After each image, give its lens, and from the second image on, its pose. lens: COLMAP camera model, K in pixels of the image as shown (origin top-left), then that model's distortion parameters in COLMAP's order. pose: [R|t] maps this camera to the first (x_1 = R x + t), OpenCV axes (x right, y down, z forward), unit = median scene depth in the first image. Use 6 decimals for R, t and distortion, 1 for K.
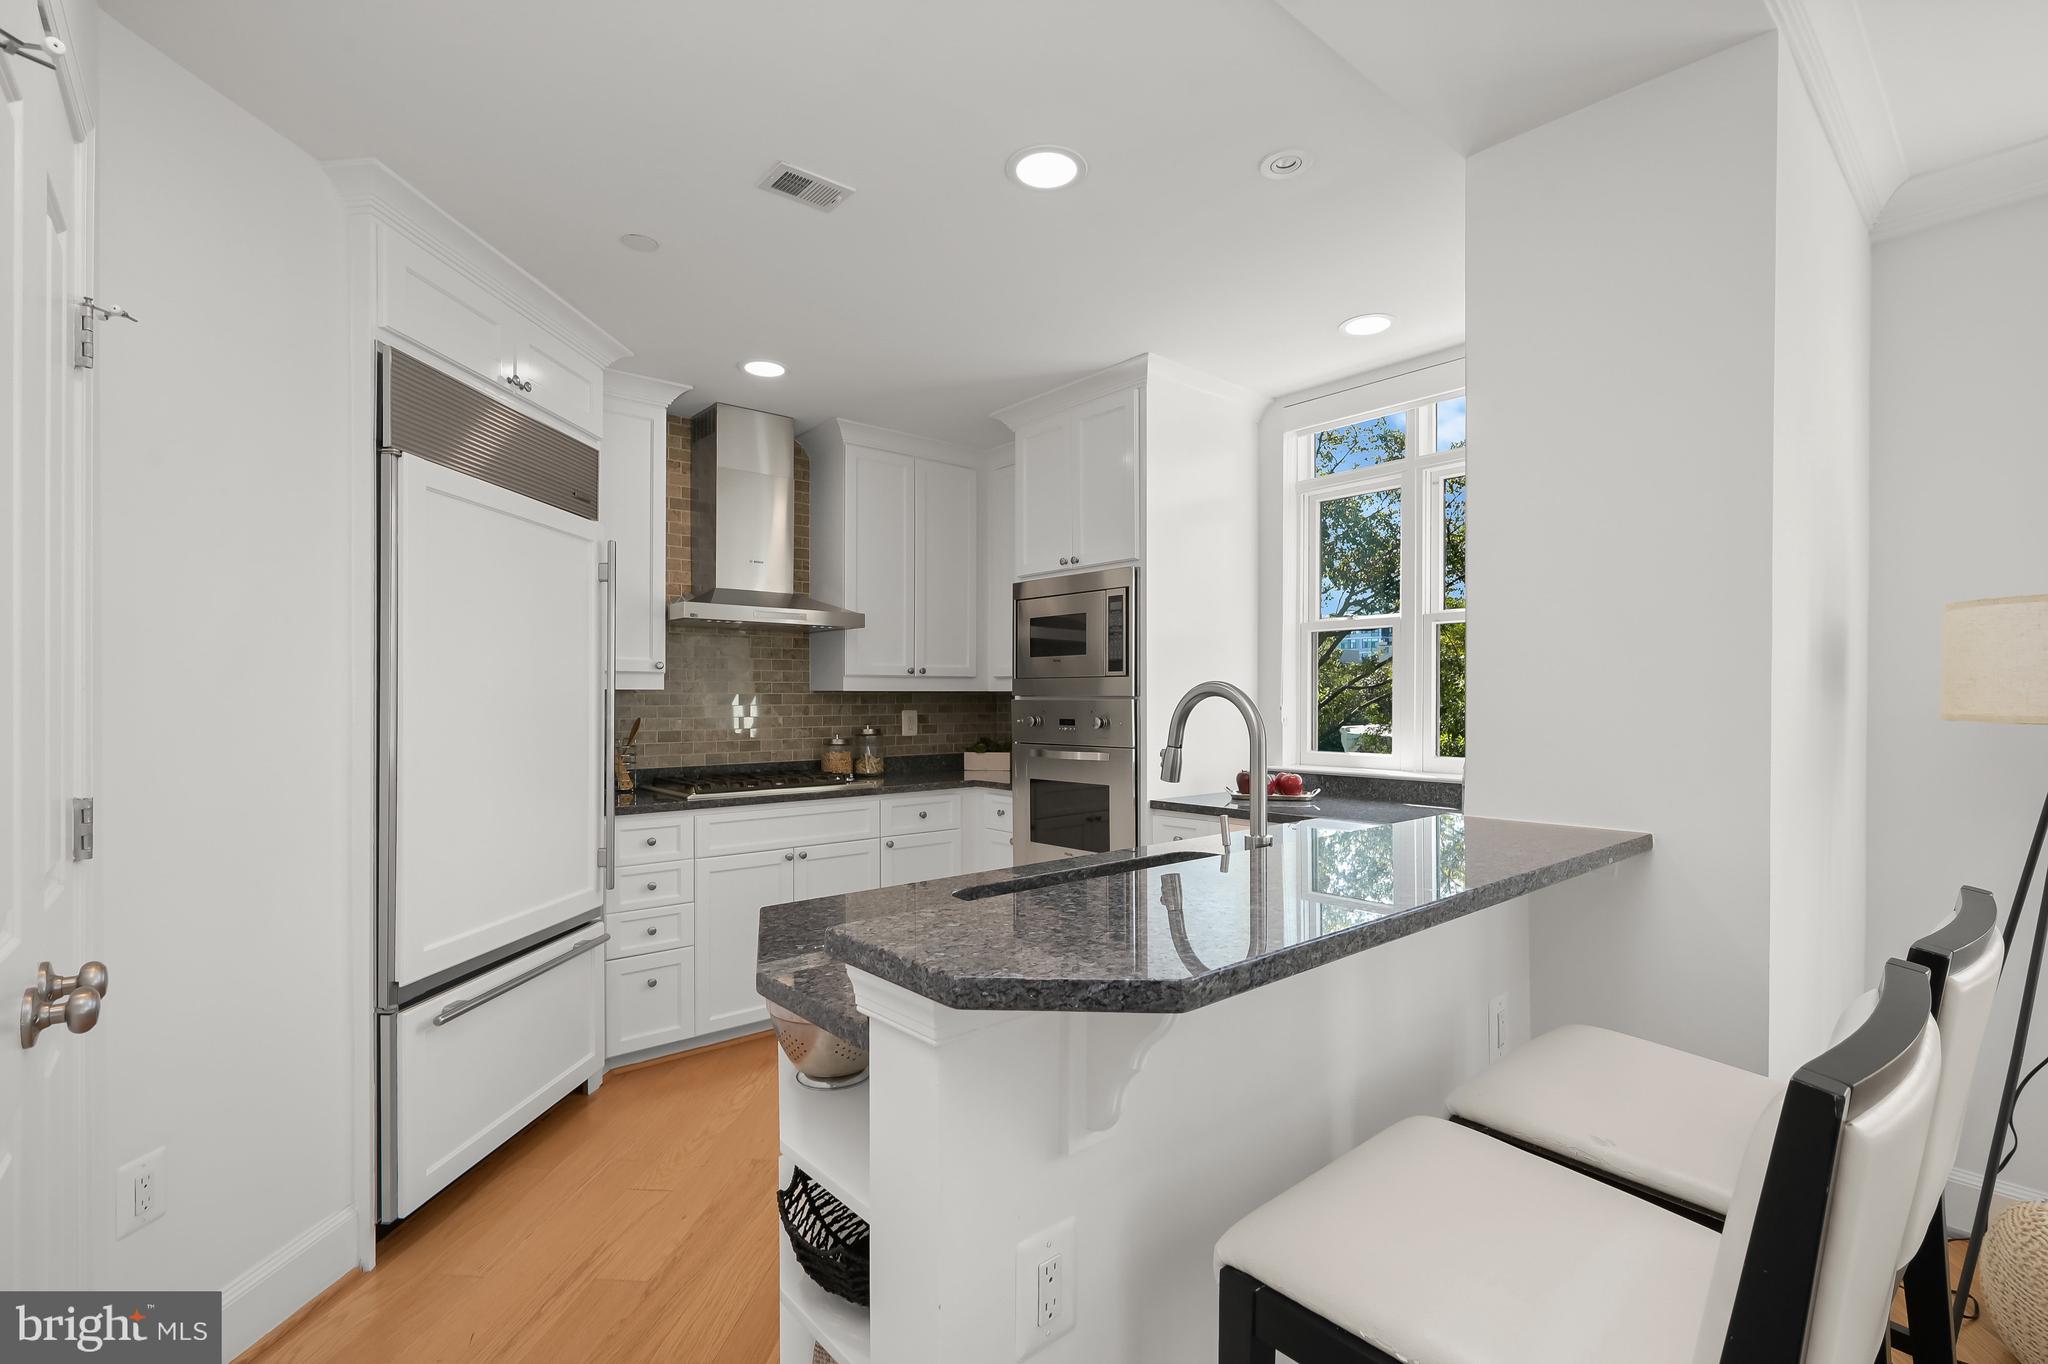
lens RADIAL K [[918.2, 0, 1029.4], [0, 918.2, 717.5], [0, 0, 1]] dist [-0.000542, -0.000132]
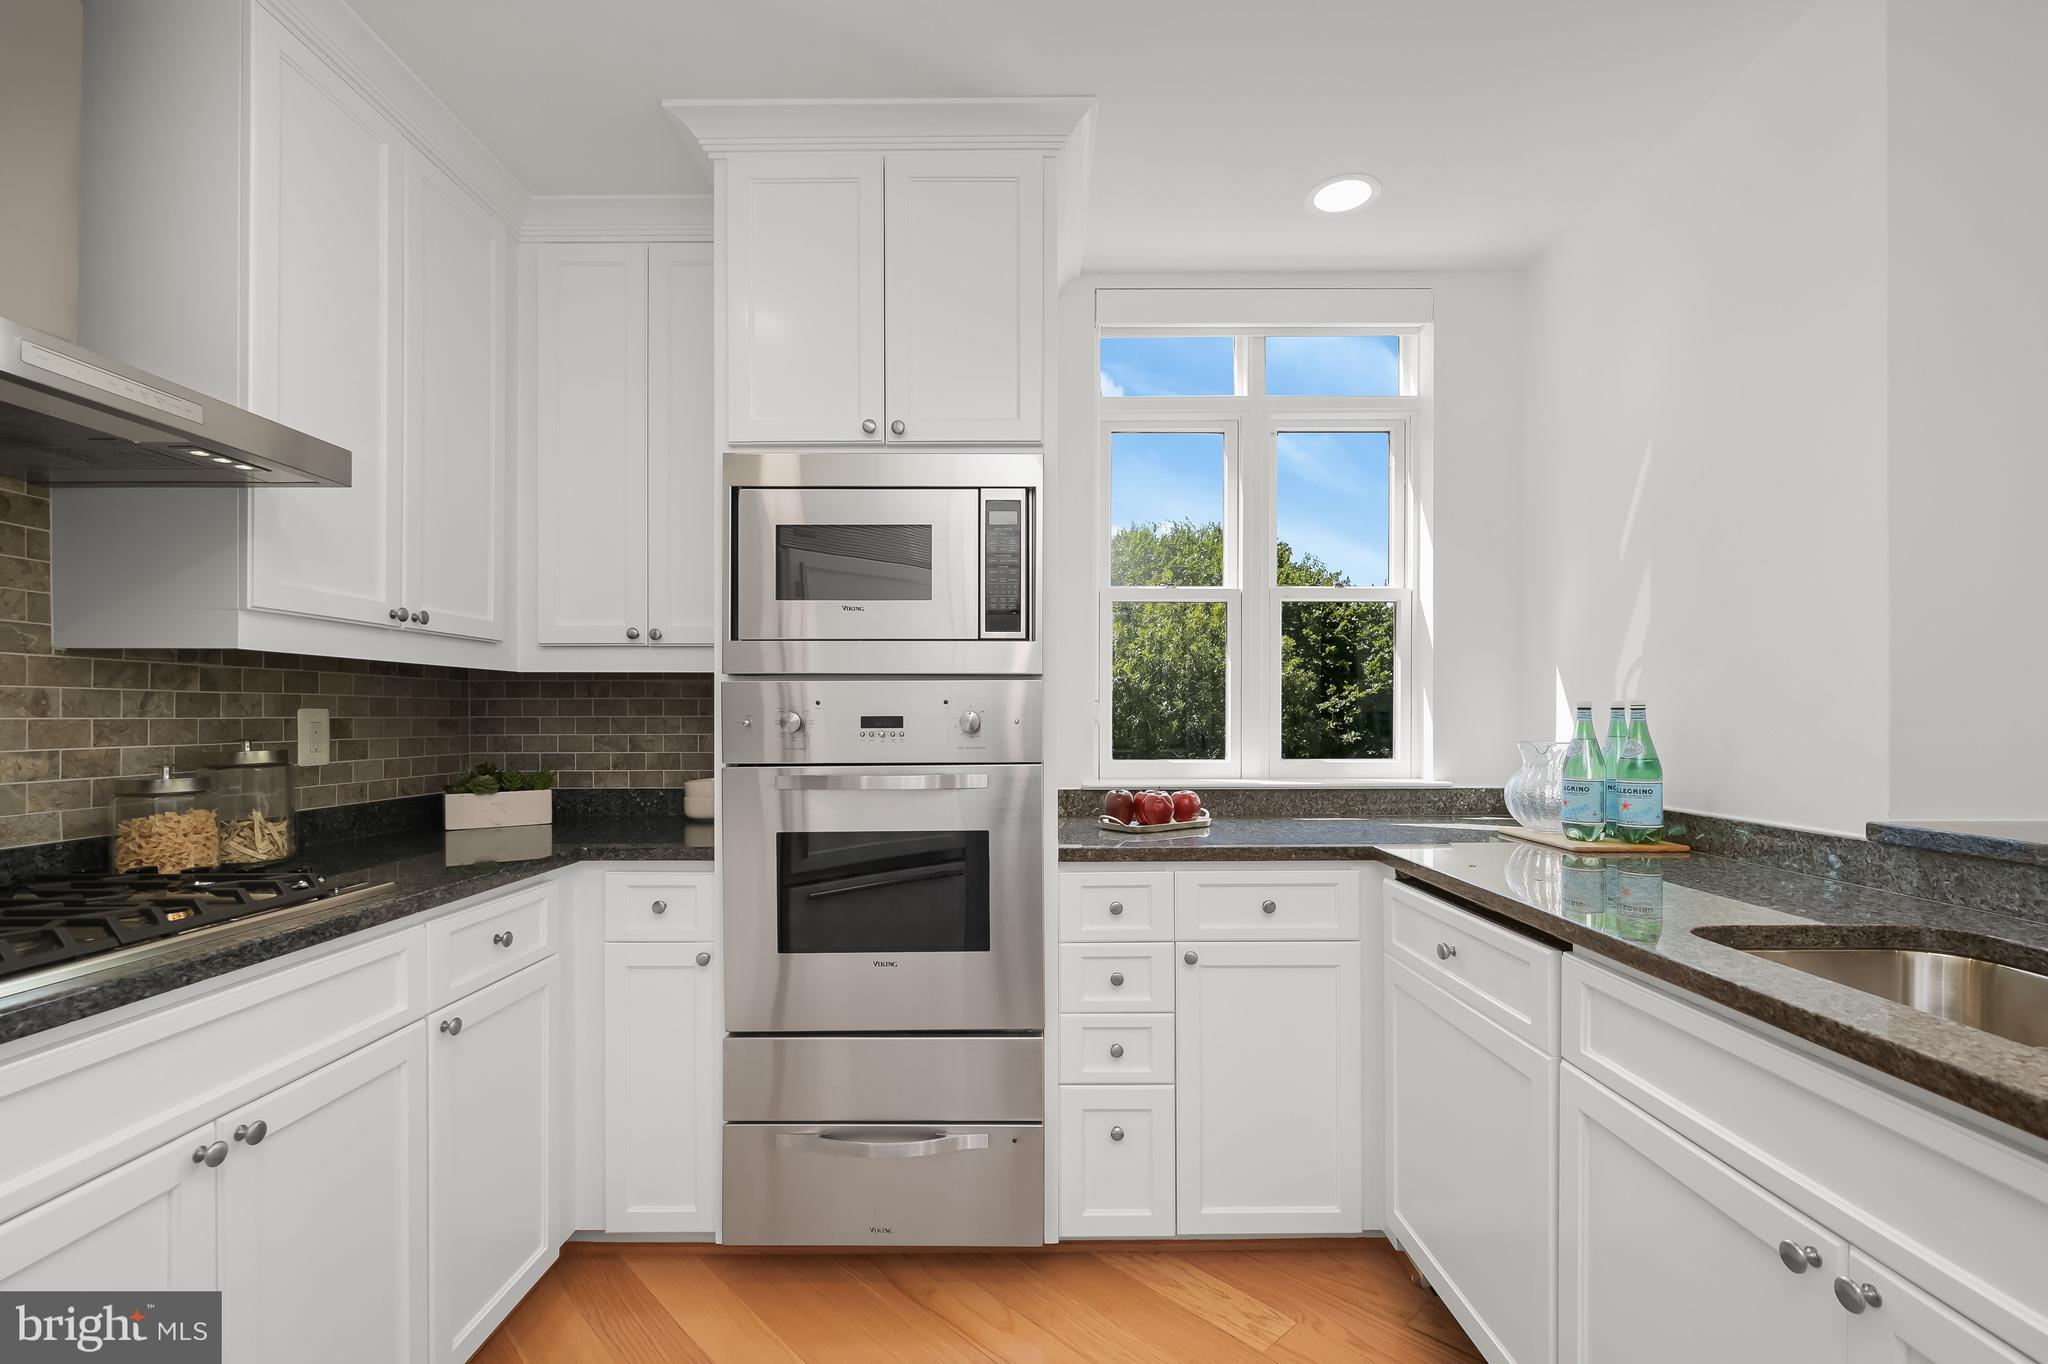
lens RADIAL K [[918.2, 0, 1029.4], [0, 918.2, 717.5], [0, 0, 1]] dist [-0.000542, -0.000132]
pose [[0.657153, -0.000446, 0.753757, -0.258973], [0.016956, 0.999756, -0.014191, 0.009476], [-0.753567, 0.022106, 0.657000, 0.482582]]
